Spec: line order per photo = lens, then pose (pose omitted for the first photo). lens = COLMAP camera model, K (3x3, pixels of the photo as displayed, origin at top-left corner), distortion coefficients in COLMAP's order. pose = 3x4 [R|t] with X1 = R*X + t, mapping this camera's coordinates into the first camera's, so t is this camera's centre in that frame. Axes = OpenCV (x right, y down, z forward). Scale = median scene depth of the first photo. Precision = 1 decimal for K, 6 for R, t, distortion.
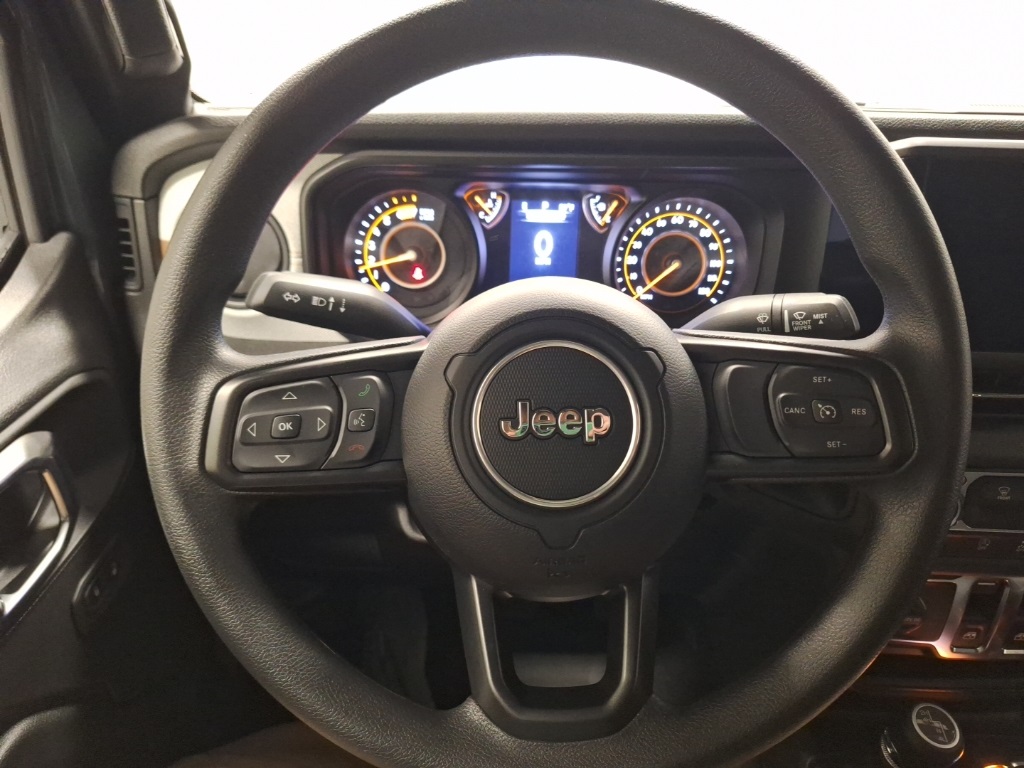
lens RADIAL K [[671.5, 0, 512.0], [0, 671.5, 384.0], [0, 0, 1]] dist [0.092811, -0.165045]
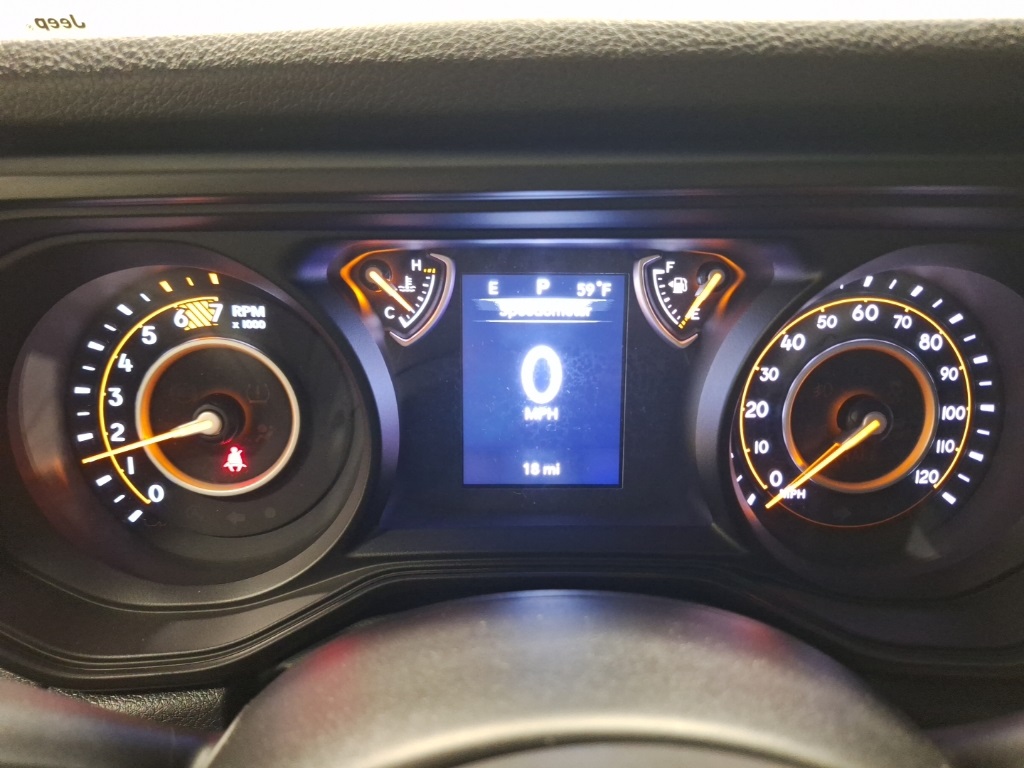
lens RADIAL K [[671.5, 0, 512.0], [0, 671.5, 384.0], [0, 0, 1]] dist [0.092811, -0.165045]
pose [[0.999101, -0.031766, 0.028083, 0.016776], [0.032706, 0.998898, -0.033648, -0.191617], [-0.026984, 0.034536, 0.999039, 0.592594]]
